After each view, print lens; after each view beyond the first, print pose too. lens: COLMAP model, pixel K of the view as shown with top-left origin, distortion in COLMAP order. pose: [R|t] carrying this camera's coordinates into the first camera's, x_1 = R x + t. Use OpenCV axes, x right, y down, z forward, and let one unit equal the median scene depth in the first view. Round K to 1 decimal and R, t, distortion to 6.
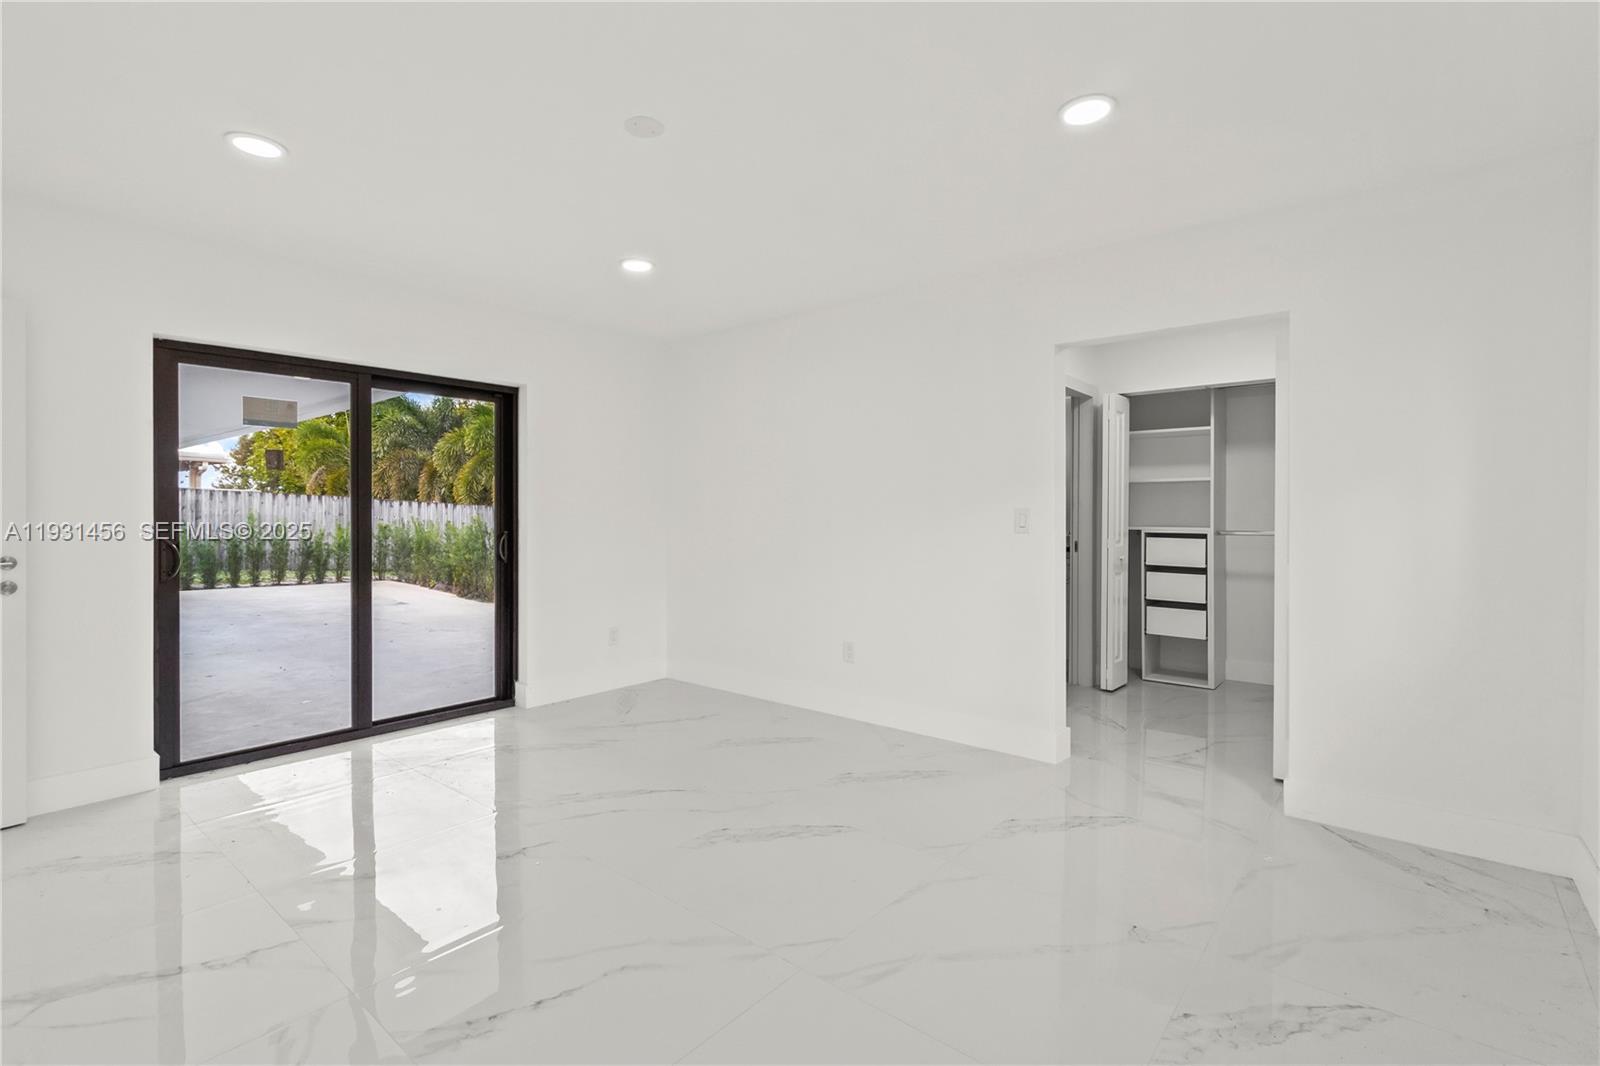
lens RADIAL K [[742.8, 0, 803.6], [0, 742.8, 517.1], [0, 0, 1]] dist [0.000043, -0.000036]
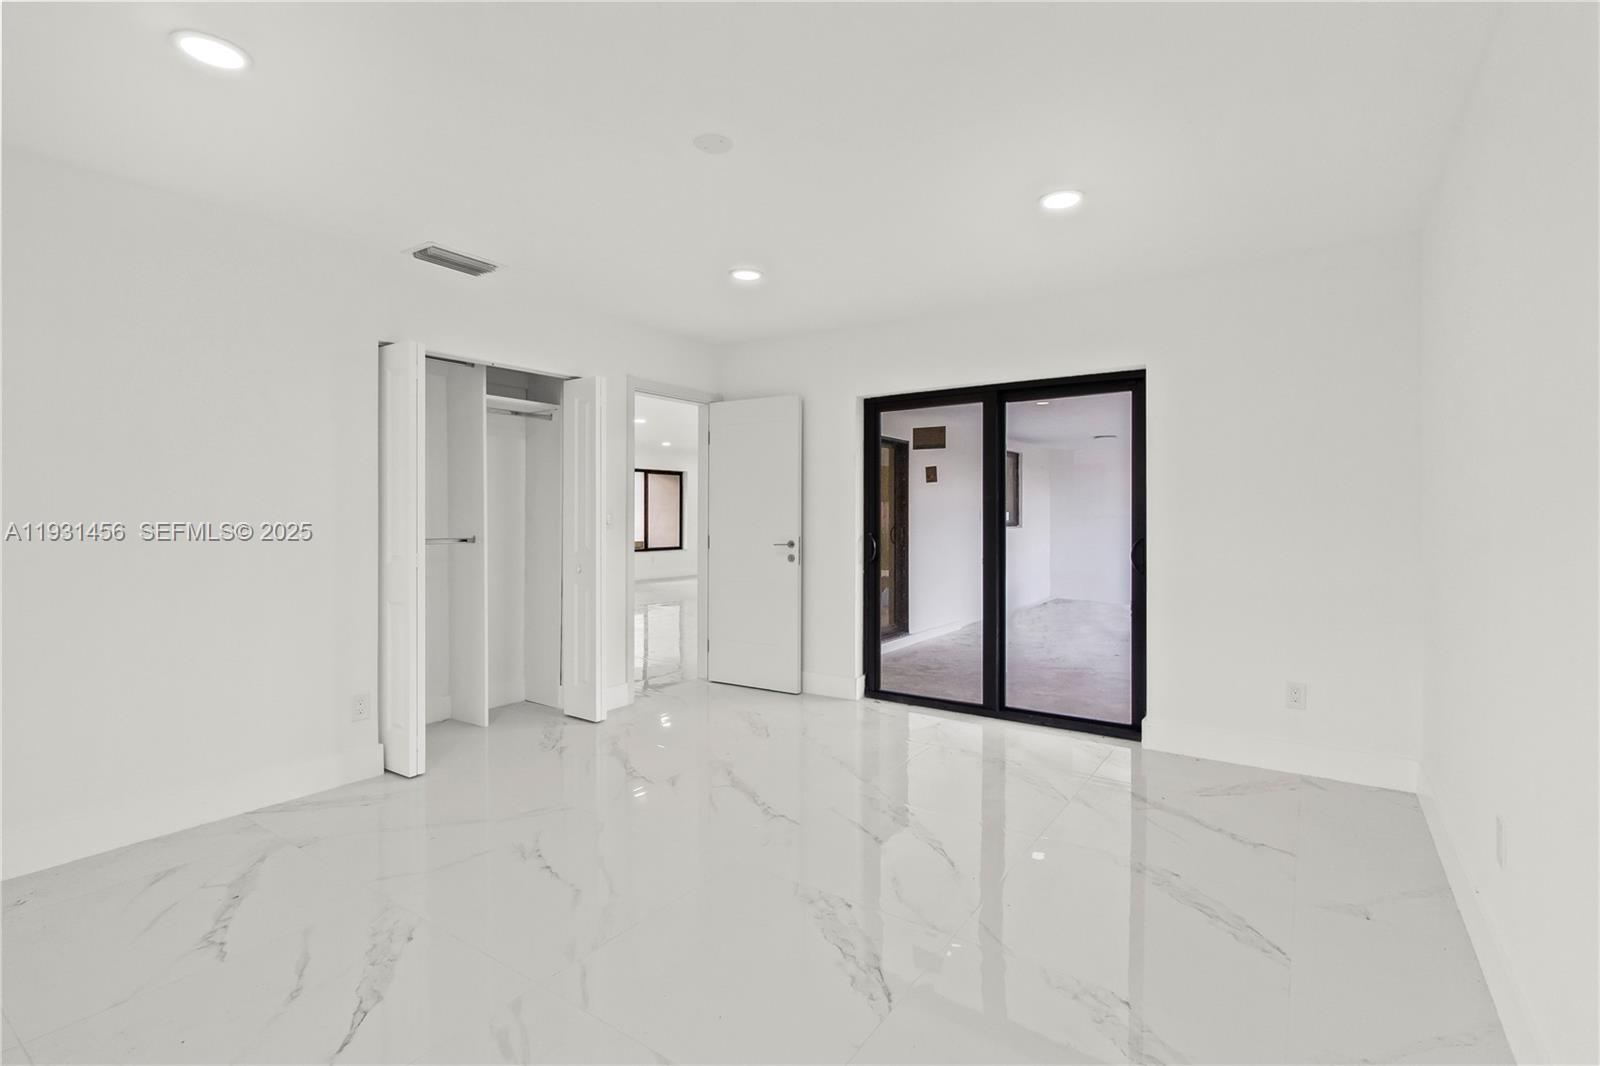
lens RADIAL K [[742.8, 0, 803.6], [0, 742.8, 517.1], [0, 0, 1]] dist [0.000043, -0.000036]
pose [[0.092864, 0.002530, -0.995676, 0.526816], [-0.007965, 0.999967, 0.001798, -0.002180], [0.995647, 0.007764, 0.092881, 0.664223]]
